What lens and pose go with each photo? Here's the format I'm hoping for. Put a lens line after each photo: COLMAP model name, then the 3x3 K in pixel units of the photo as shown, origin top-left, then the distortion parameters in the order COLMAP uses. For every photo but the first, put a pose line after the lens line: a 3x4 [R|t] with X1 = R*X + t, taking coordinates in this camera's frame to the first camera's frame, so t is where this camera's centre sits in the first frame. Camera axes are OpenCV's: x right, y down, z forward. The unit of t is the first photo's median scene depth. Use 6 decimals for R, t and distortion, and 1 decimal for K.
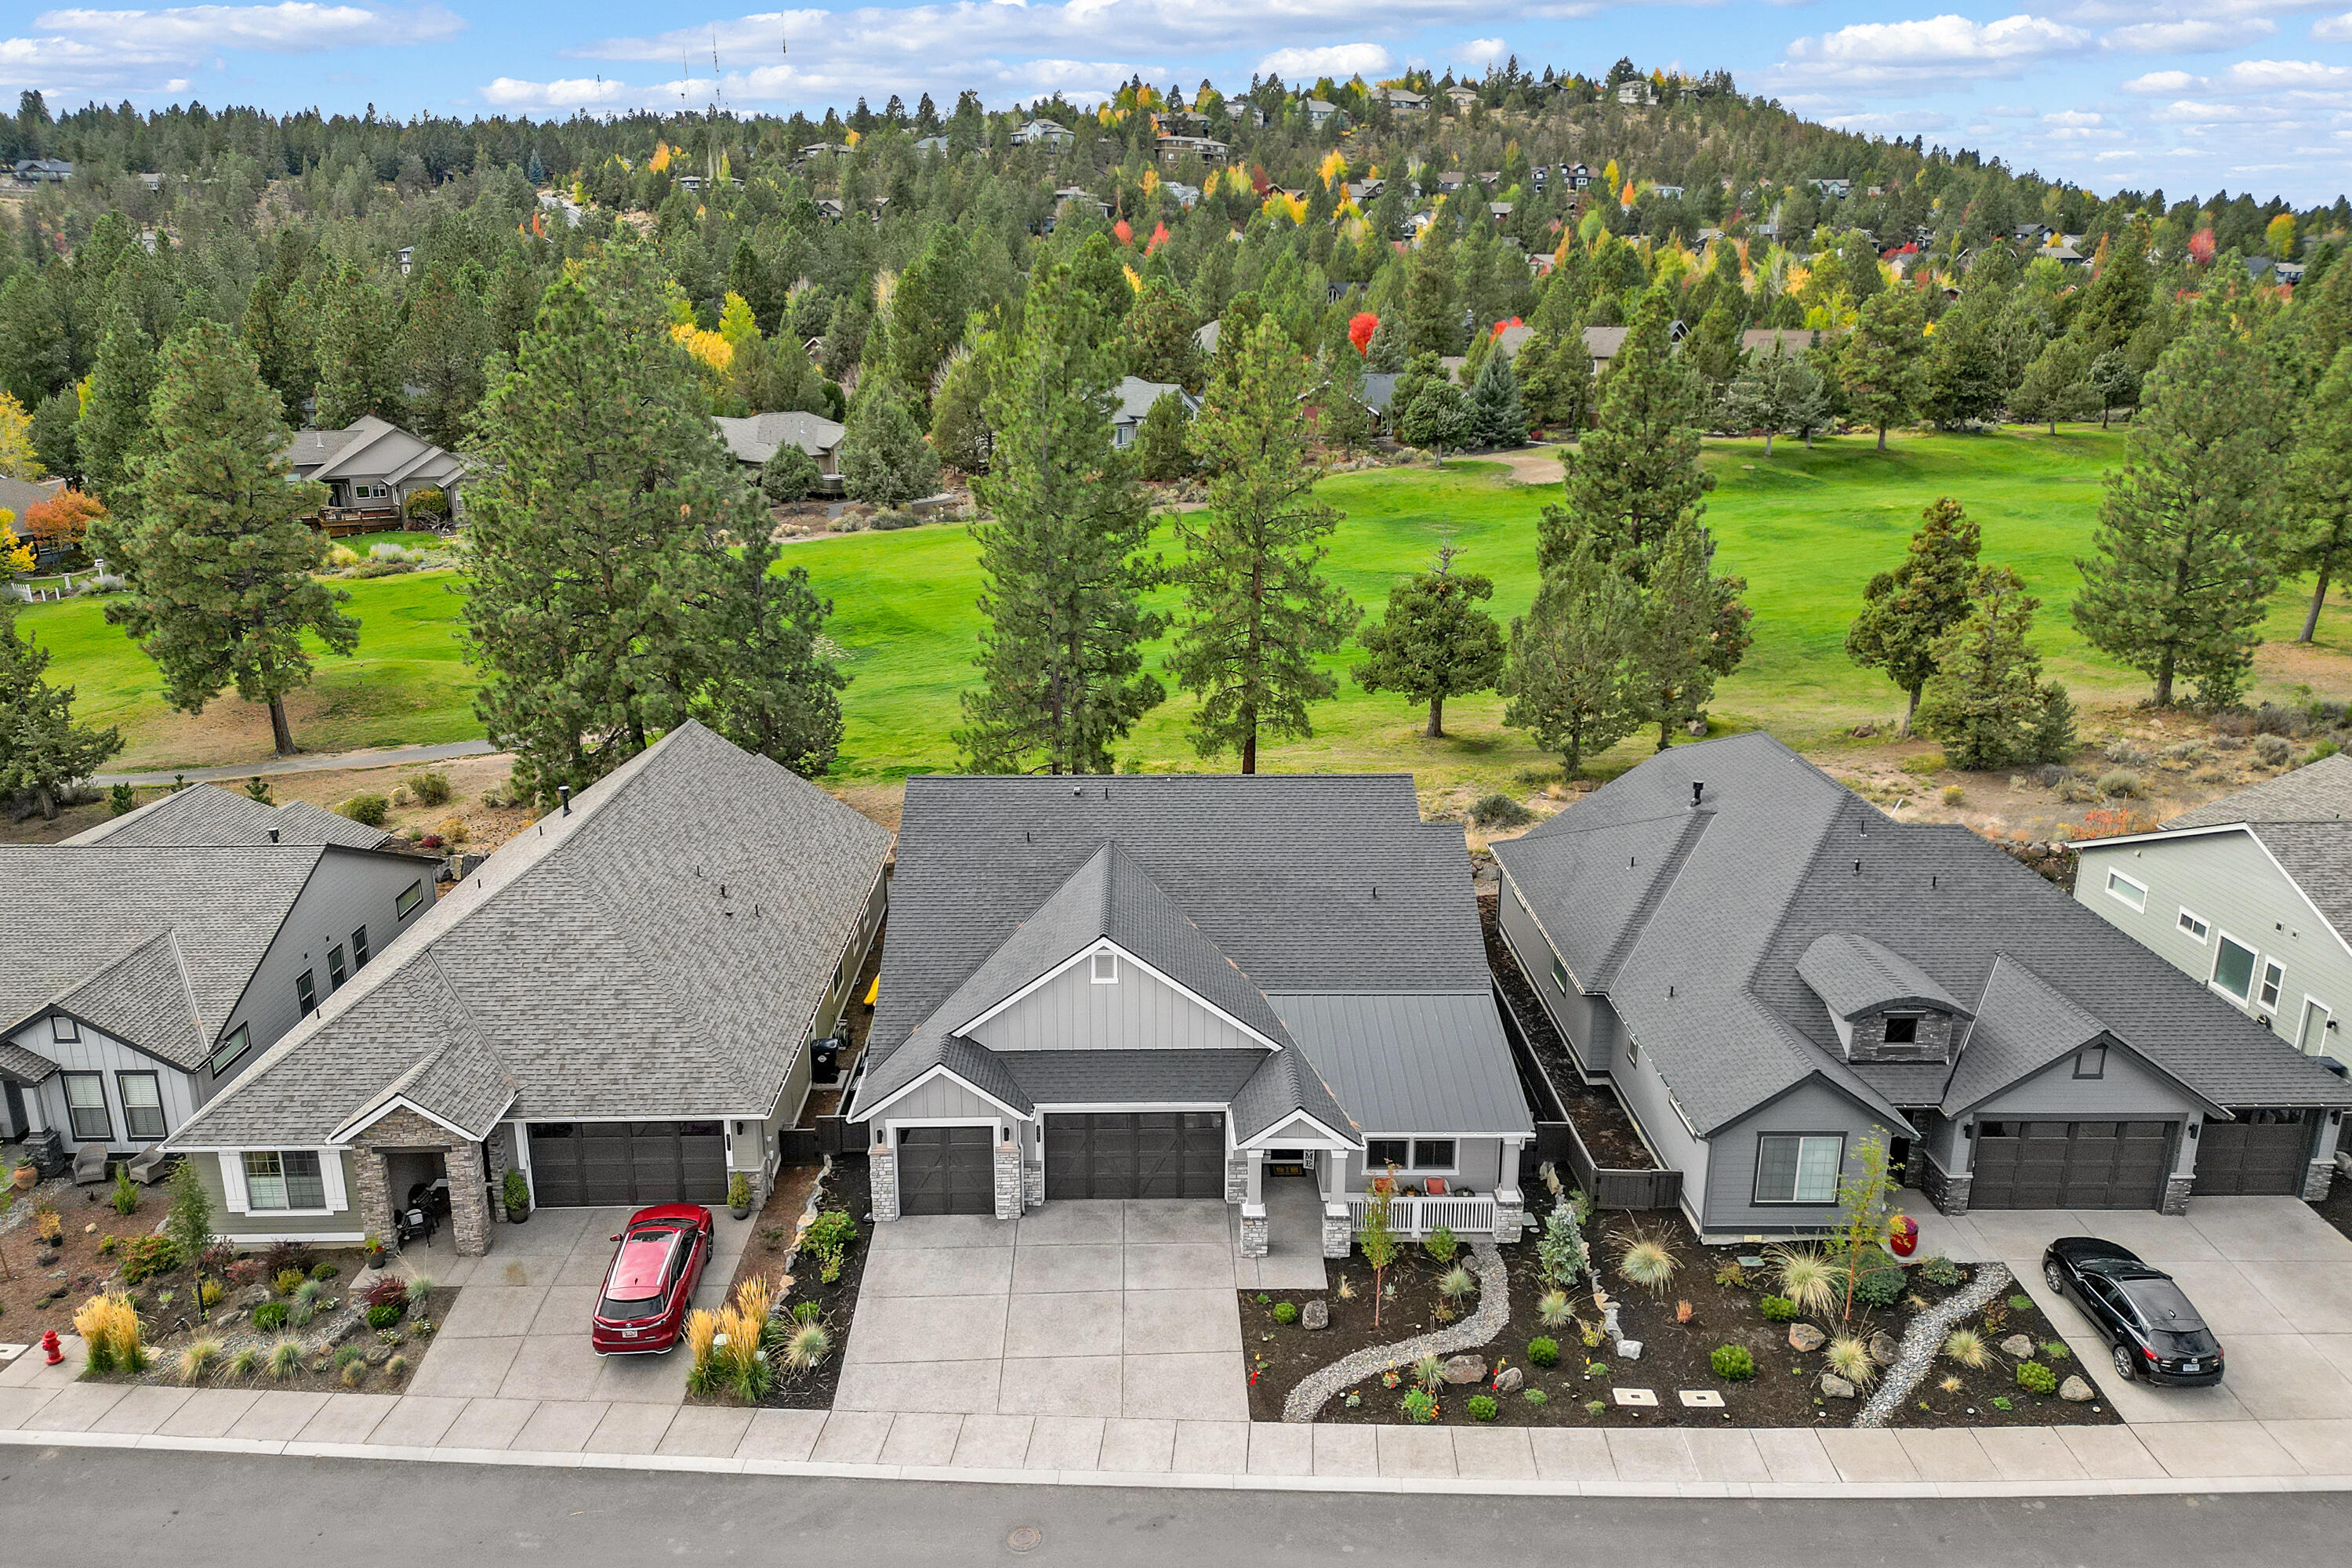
lens RADIAL K [[1649.6, 0, 1183.5], [0, 1649.6, 789.3], [0, 0, 1]] dist [0.069721, -0.059866]
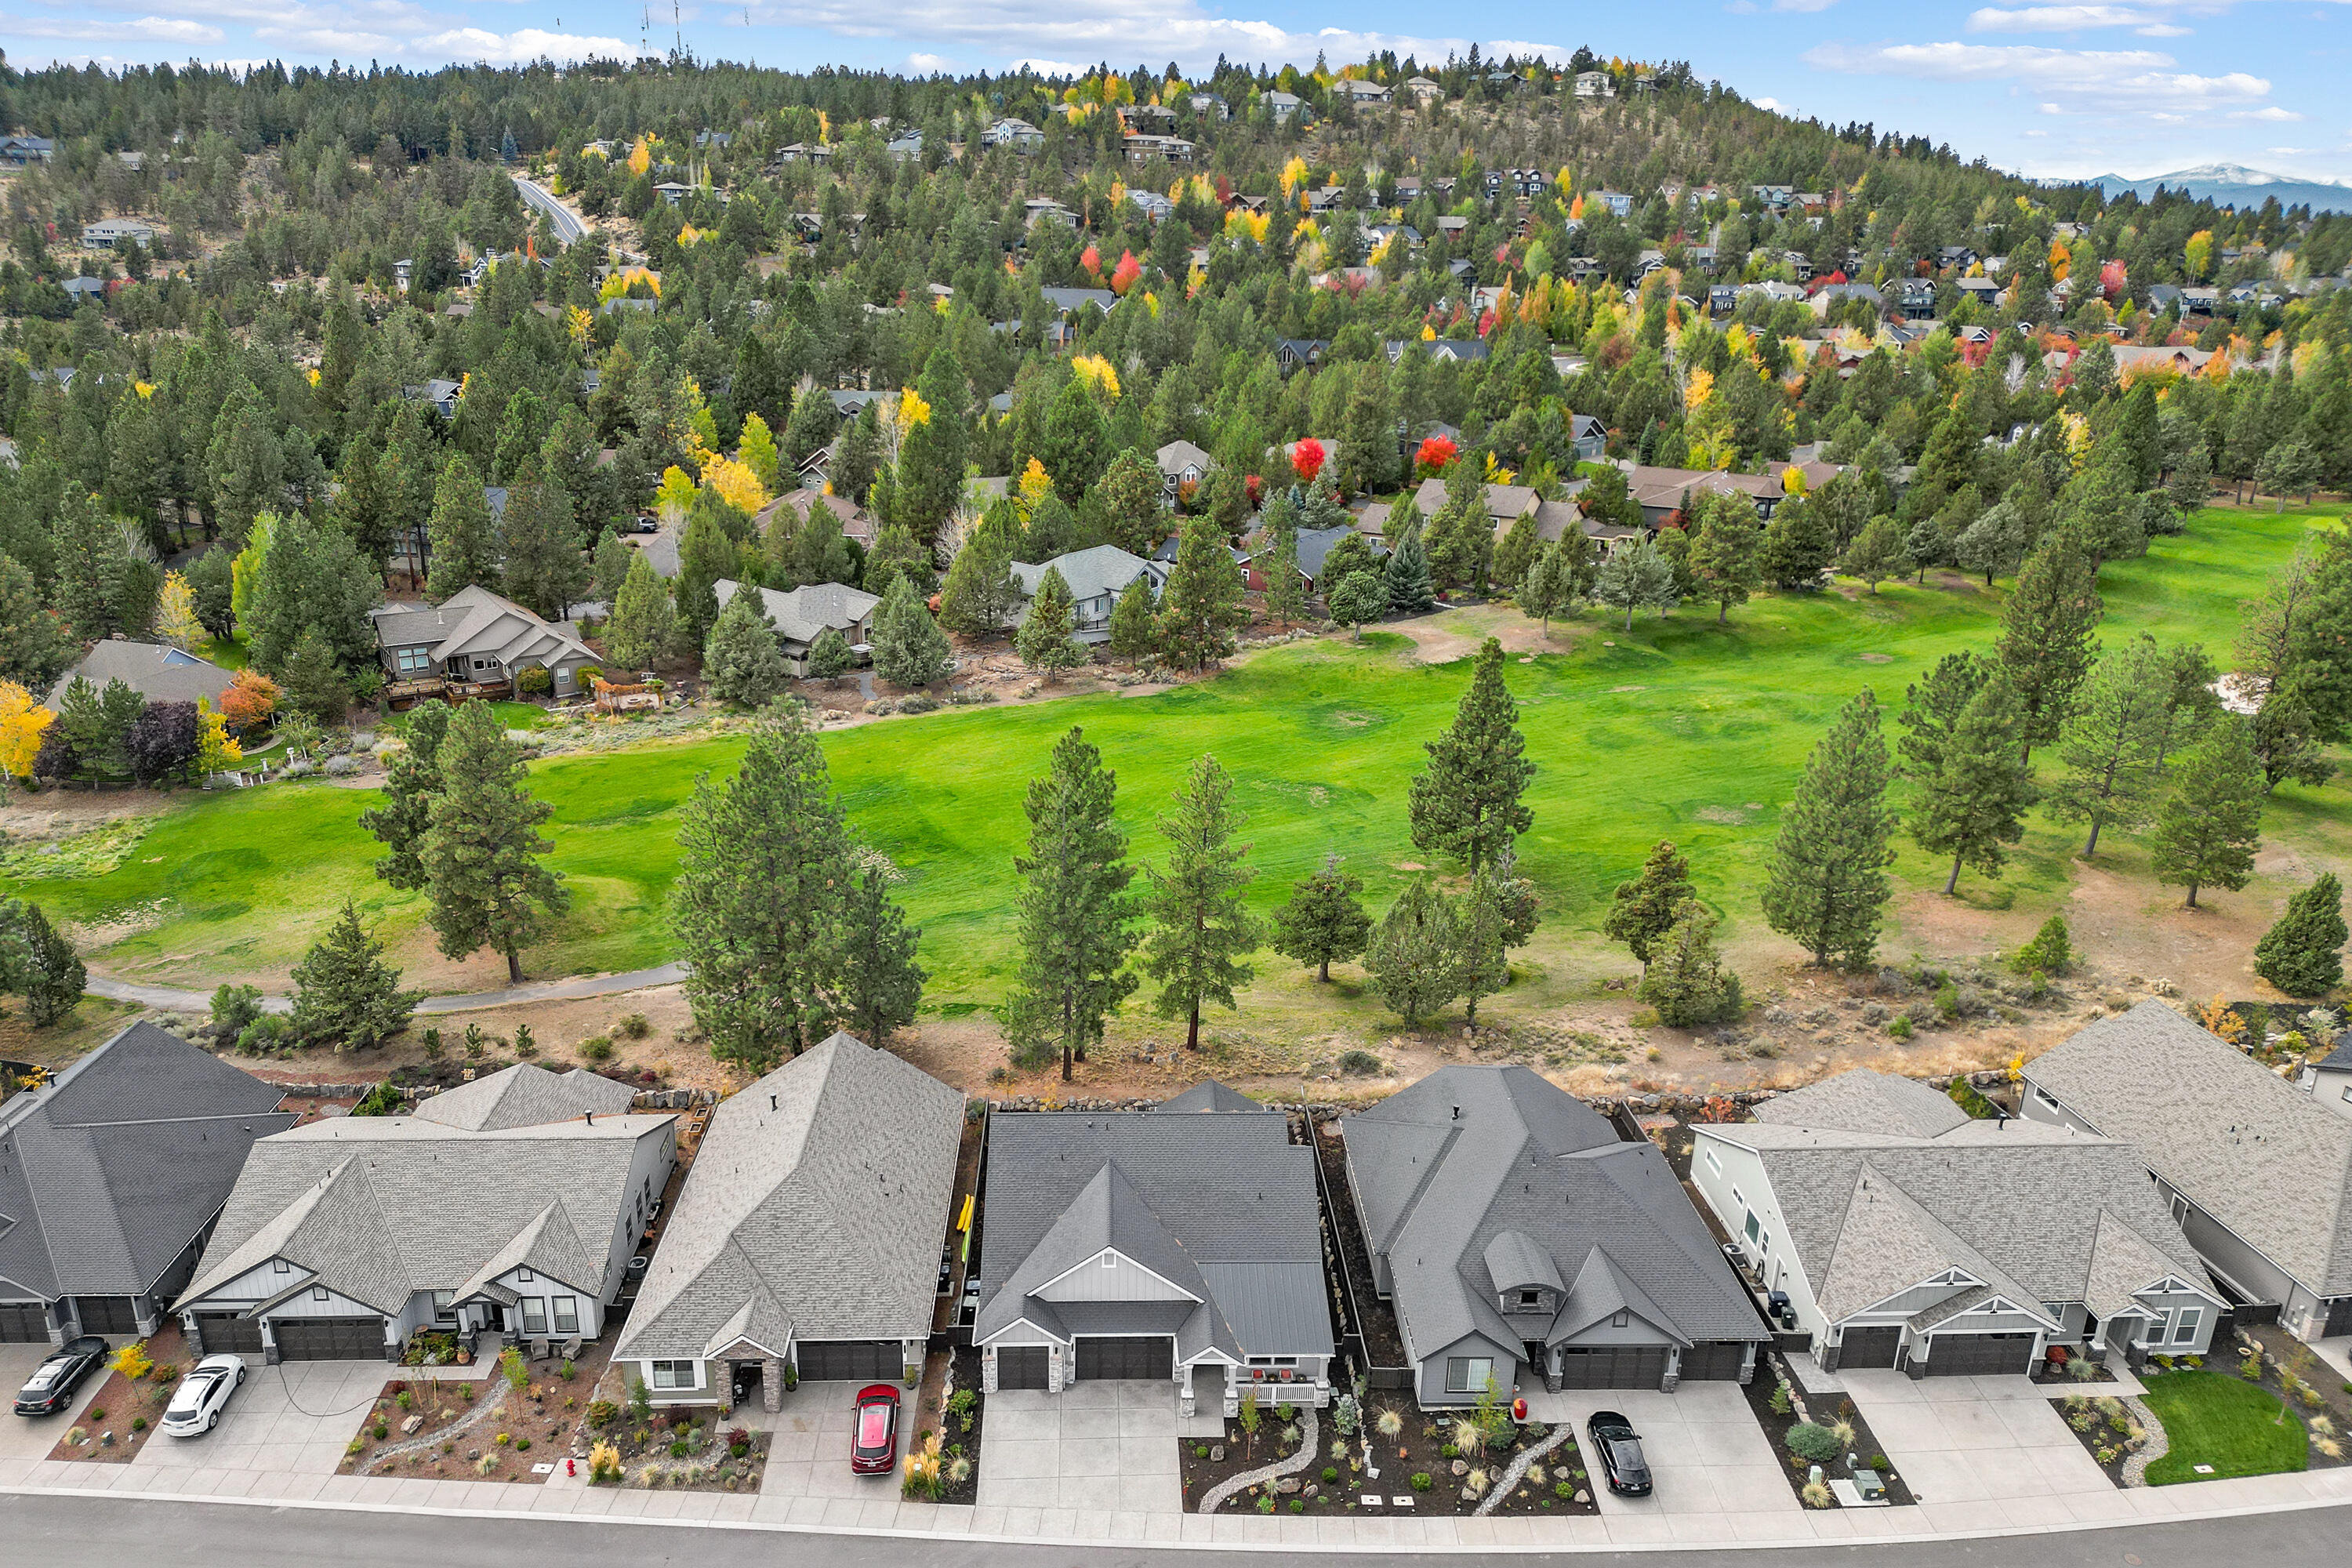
lens RADIAL K [[1649.6, 0, 1180.0], [0, 1649.6, 842.2], [0, 0, 1]] dist [0.069721, -0.059866]
pose [[0.999657, 0.010816, 0.023848, -0.009813], [-0.012554, 0.997182, 0.073958, -0.273408], [-0.022981, -0.074232, 0.996976, -0.451237]]
